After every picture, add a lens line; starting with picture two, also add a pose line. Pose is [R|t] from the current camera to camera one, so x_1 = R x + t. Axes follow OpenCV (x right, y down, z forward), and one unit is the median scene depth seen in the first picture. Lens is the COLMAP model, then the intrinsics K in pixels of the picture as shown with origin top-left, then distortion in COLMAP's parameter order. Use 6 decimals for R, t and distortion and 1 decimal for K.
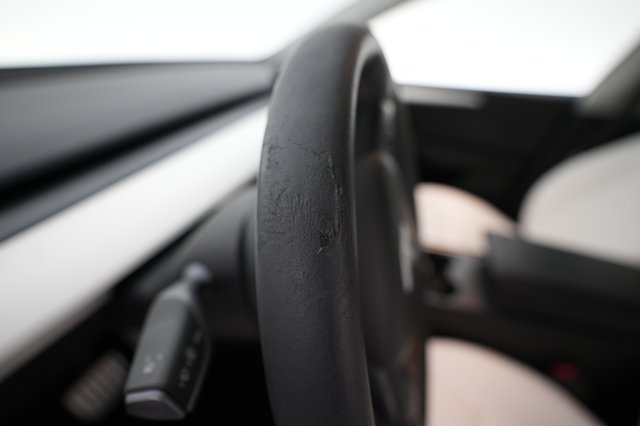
lens RADIAL K [[316.7, 0, 320.6], [0, 316.7, 213.0], [0, 0, 1]] dist [0.005767, 0.001722]
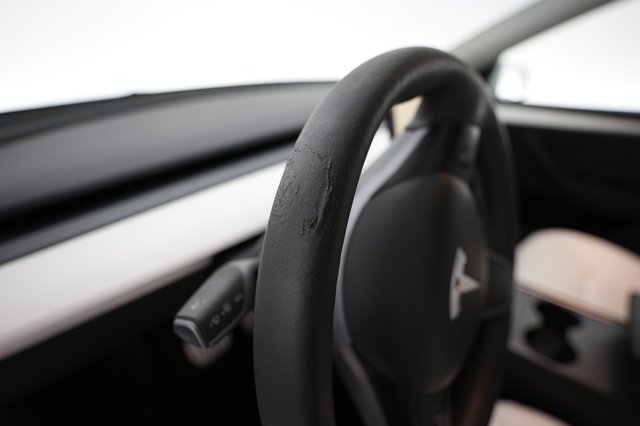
lens RADIAL K [[316.7, 0, 319.0], [0, 316.7, 212.3], [0, 0, 1]] dist [0.005767, 0.001722]
pose [[0.916071, 0.153479, -0.370485, 0.453931], [-0.173160, 0.984686, -0.020239, 0.044158], [0.361705, 0.082693, 0.928618, -0.098644]]
